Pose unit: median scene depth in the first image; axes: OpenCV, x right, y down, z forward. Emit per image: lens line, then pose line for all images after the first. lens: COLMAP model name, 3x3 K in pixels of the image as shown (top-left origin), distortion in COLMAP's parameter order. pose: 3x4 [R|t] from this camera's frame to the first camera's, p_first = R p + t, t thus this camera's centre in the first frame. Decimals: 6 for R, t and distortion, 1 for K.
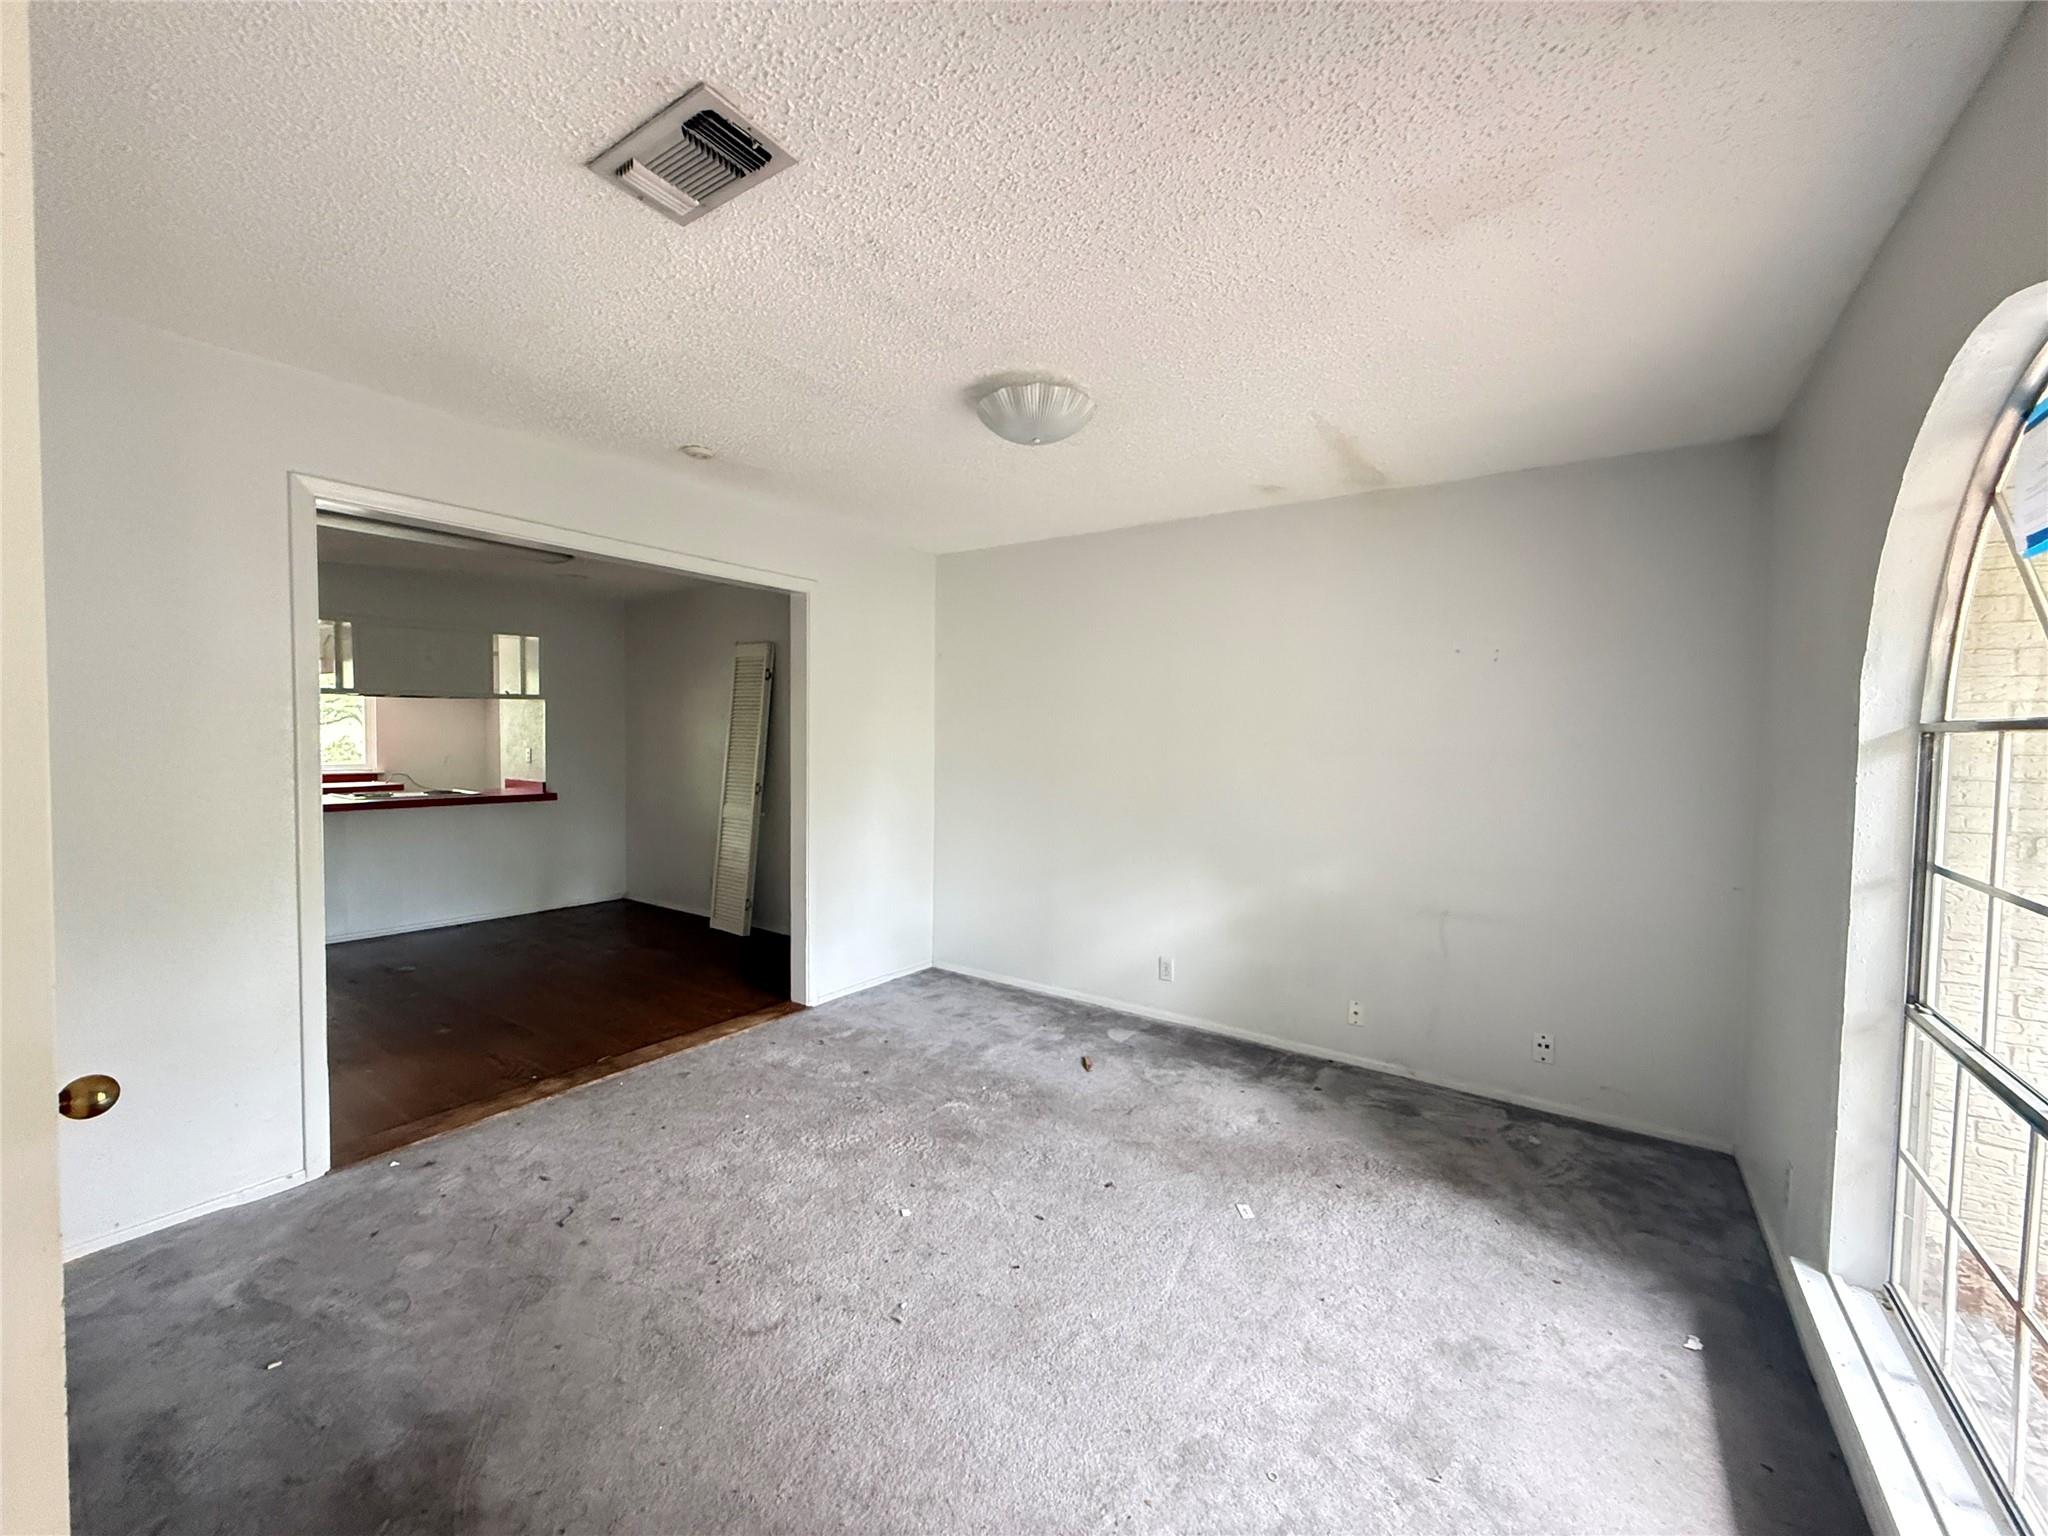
lens RADIAL K [[818.5, 0, 1012.1], [0, 818.5, 765.5], [0, 0, 1]] dist [0.007528, -0.000485]
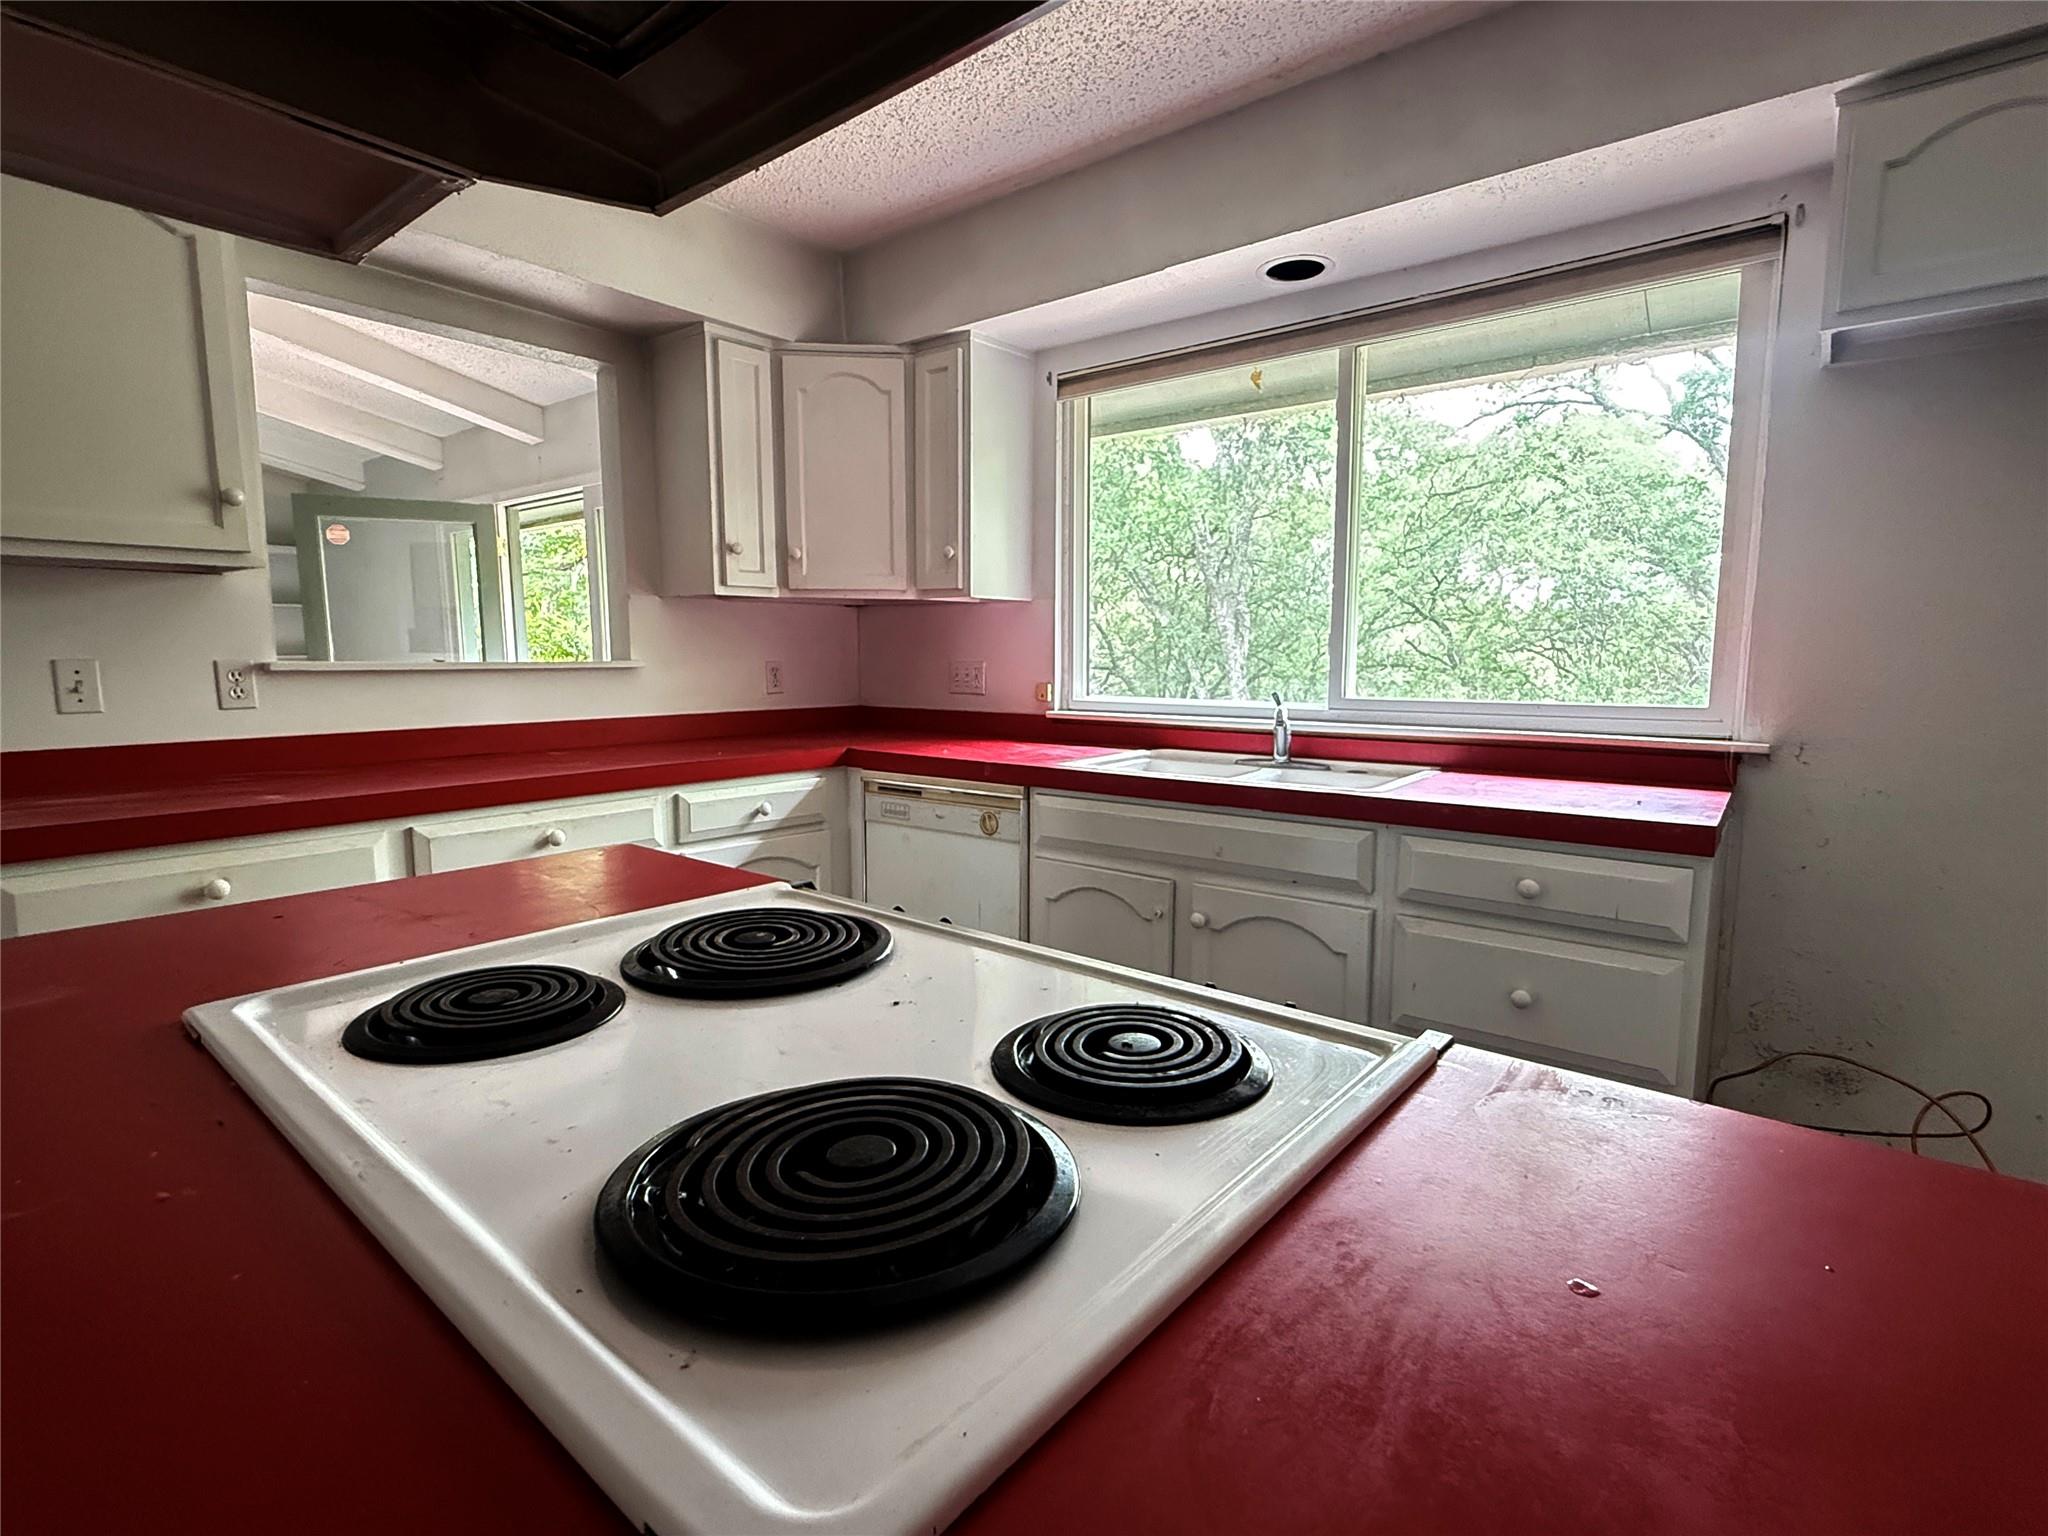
lens RADIAL K [[988.9, 0, 1020.7], [0, 988.9, 768.2], [0, 0, 1]] dist [0.003267, -0.000837]
pose [[-0.060712, 0.105195, -0.992597, -1.080778], [-0.035517, 0.993574, 0.107471, -0.019609], [0.997523, 0.041779, -0.056586, 1.815078]]
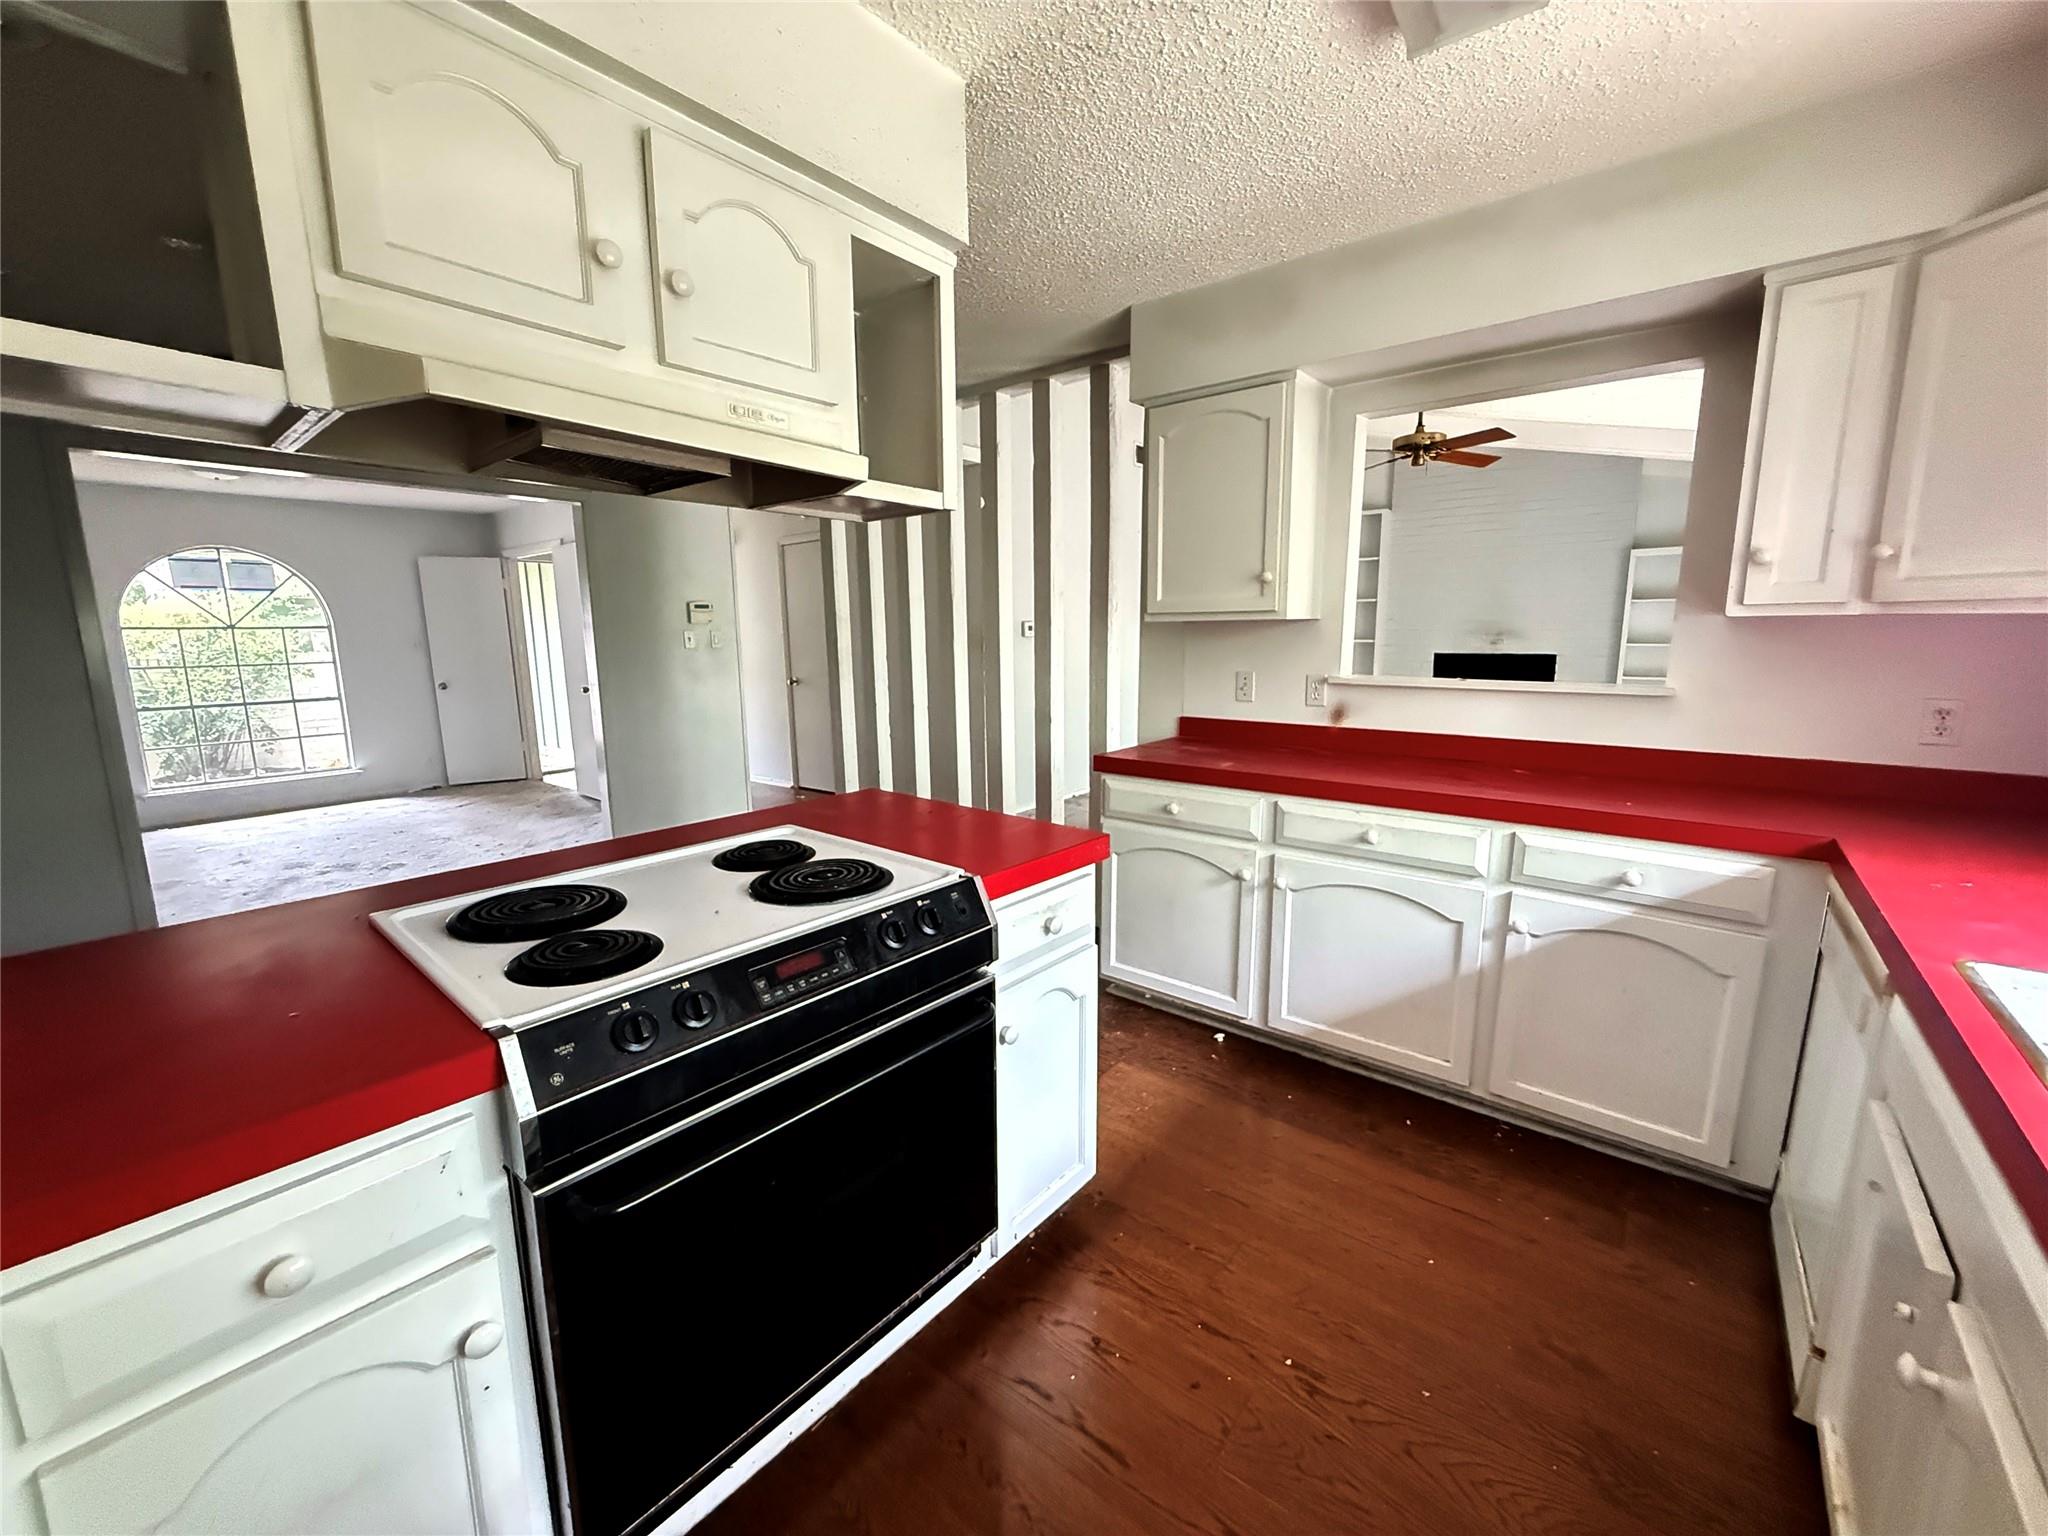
lens RADIAL K [[818.5, 0, 1016.9], [0, 818.5, 763.4], [0, 0, 1]] dist [0.007528, -0.000485]
pose [[-0.997247, -0.013028, 0.073000, -1.476525], [0.001833, 0.979813, 0.199910, -0.083735], [-0.074130, 0.199493, -0.977091, 2.129778]]
